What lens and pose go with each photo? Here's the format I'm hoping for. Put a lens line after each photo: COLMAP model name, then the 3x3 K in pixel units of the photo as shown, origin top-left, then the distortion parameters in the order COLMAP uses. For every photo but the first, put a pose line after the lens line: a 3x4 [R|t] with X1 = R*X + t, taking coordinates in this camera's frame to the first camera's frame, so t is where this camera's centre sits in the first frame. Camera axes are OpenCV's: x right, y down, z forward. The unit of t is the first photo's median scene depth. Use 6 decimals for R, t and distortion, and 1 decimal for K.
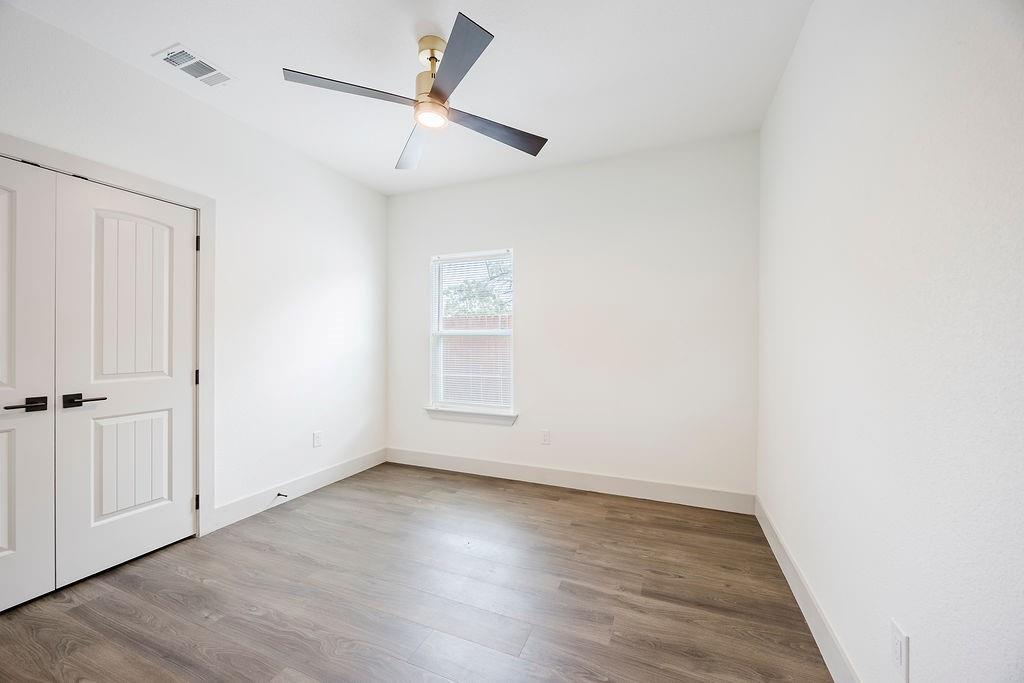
lens RADIAL K [[391.9, 0, 508.2], [0, 391.9, 342.0], [0, 0, 1]] dist [-0.000091, -0.000207]
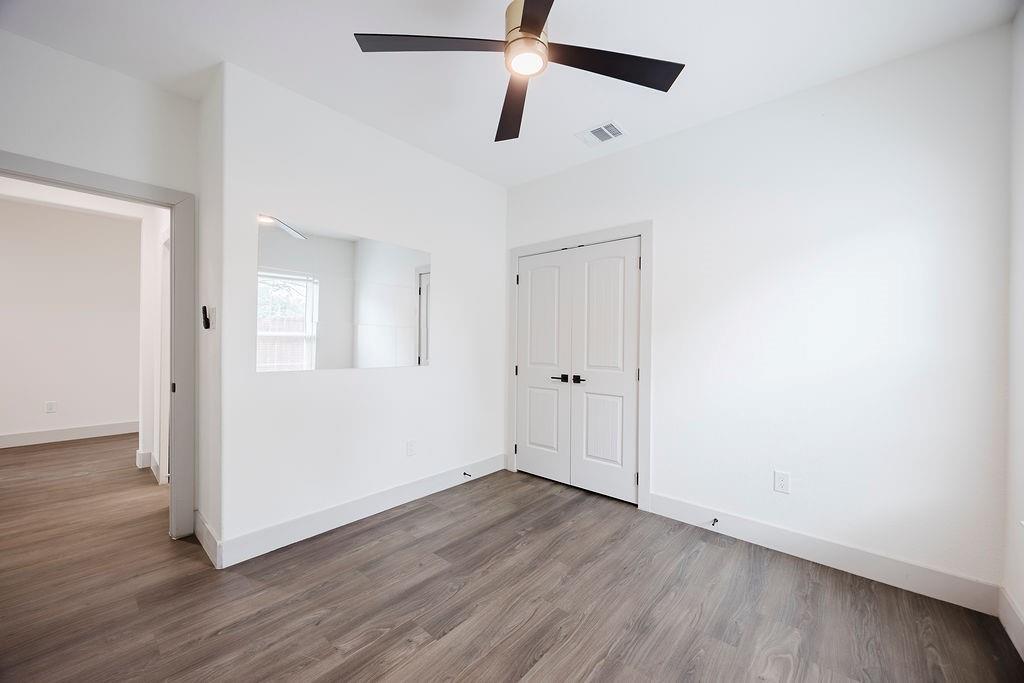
lens RADIAL K [[391.9, 0, 515.5], [0, 391.9, 339.6], [0, 0, 1]] dist [-0.000091, -0.000207]
pose [[-0.295064, -0.001465, -0.955476, 0.520702], [-0.011252, 0.999935, 0.001941, -0.019894], [0.955411, 0.011323, -0.295061, 1.097479]]
